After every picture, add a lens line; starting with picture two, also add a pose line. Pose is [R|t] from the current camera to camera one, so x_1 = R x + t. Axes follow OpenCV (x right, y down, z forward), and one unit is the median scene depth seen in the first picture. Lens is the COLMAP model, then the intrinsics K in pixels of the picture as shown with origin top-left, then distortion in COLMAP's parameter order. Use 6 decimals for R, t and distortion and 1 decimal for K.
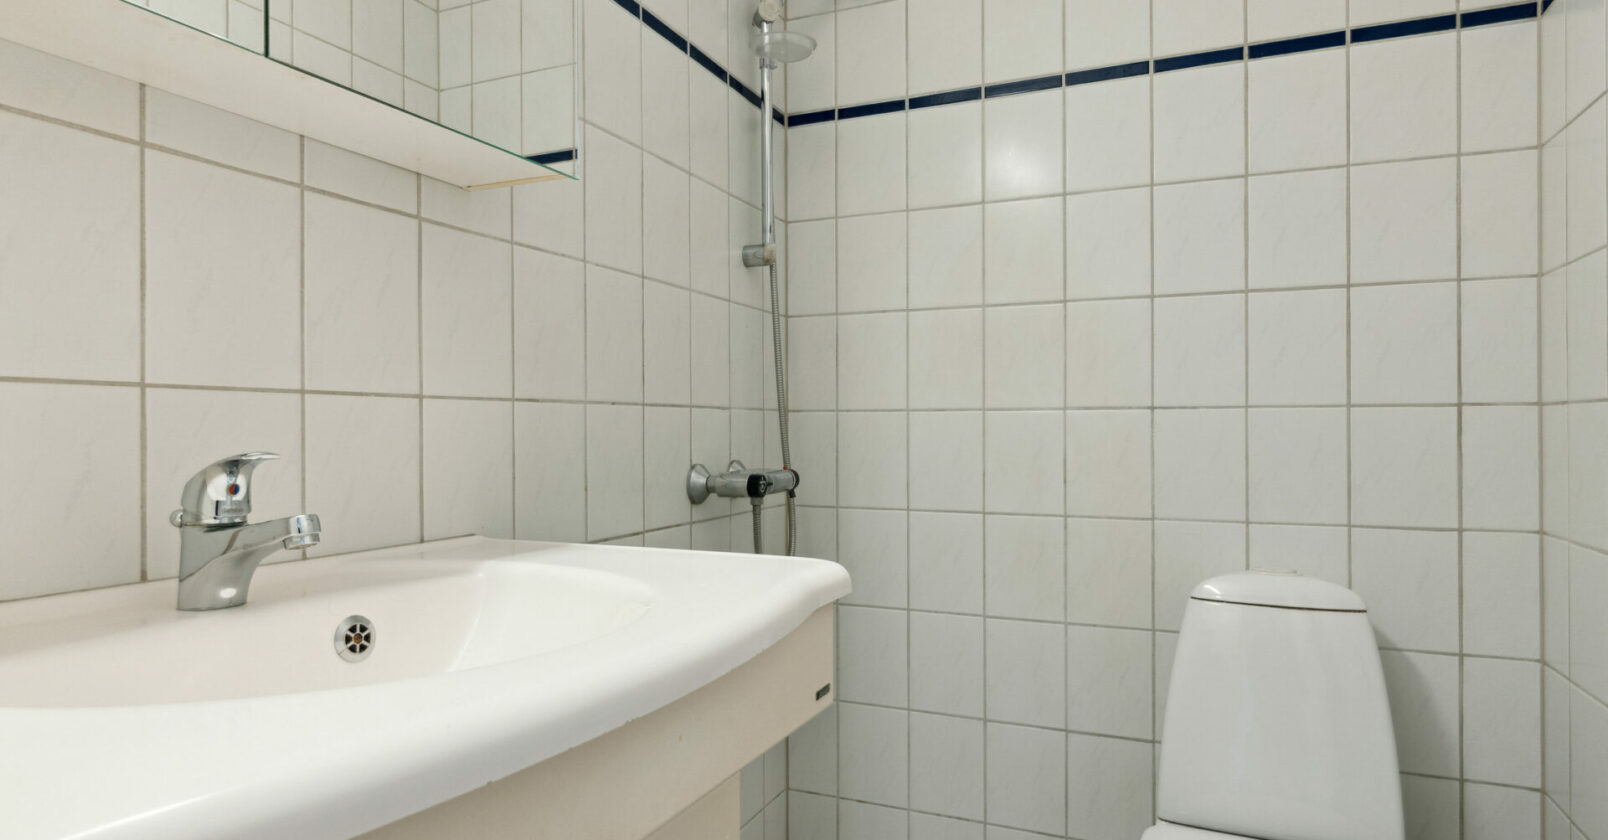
lens RADIAL K [[933.3, 0, 800.6], [0, 933.3, 420.1], [0, 0, 1]] dist [-0.002411, -0.001460]
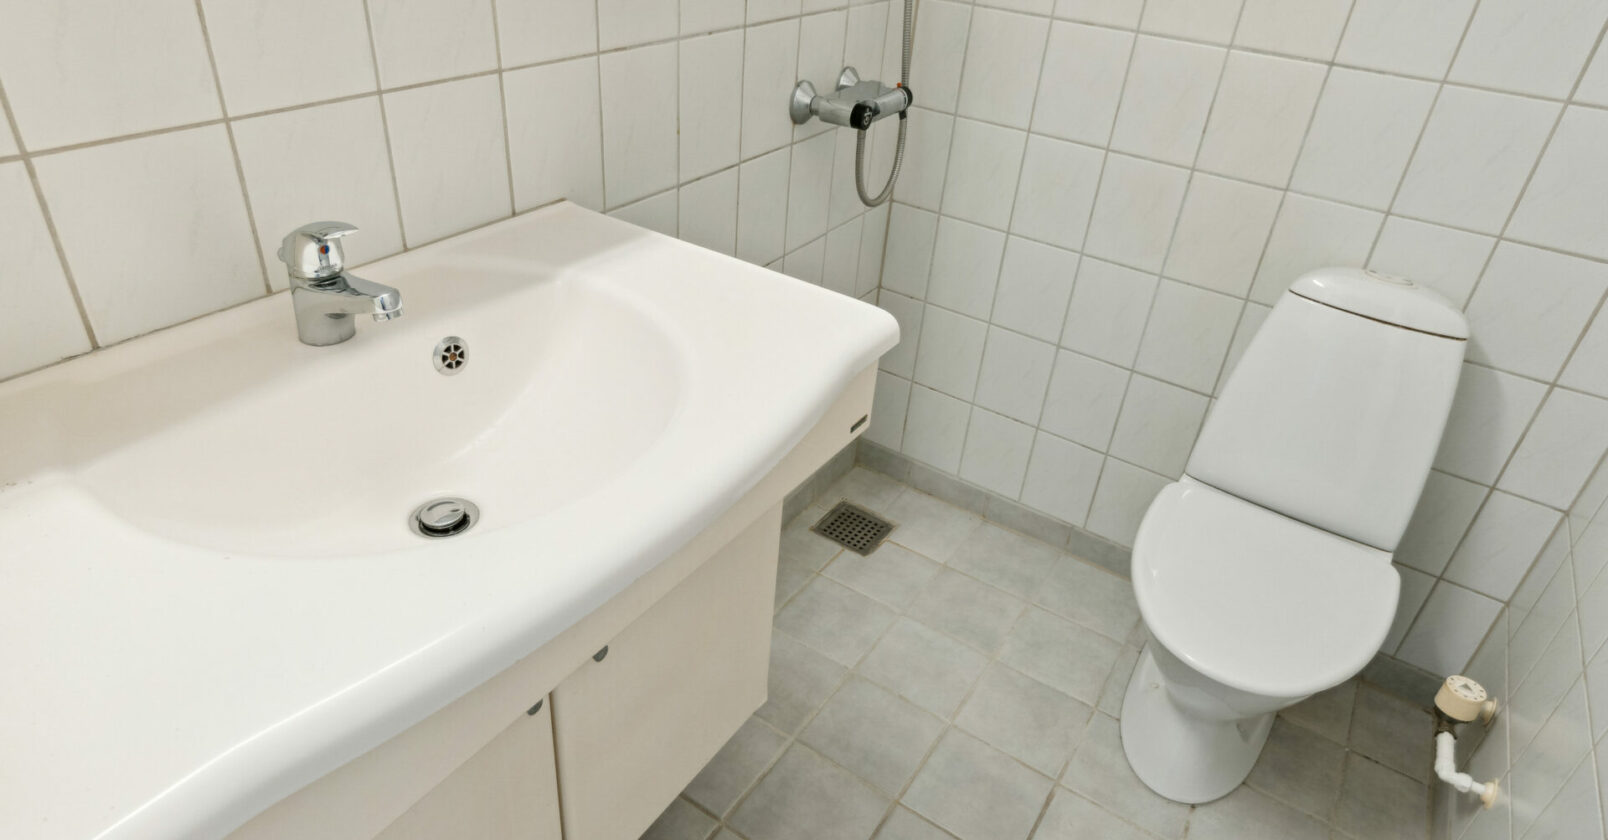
lens RADIAL K [[933.3, 0, 807.0], [0, 933.3, 414.1], [0, 0, 1]] dist [-0.002411, -0.001460]
pose [[0.982523, 0.156860, -0.100220, 0.041824], [-0.079999, 0.841977, 0.533550, -0.177084], [0.168075, -0.516208, 0.839810, 0.031109]]
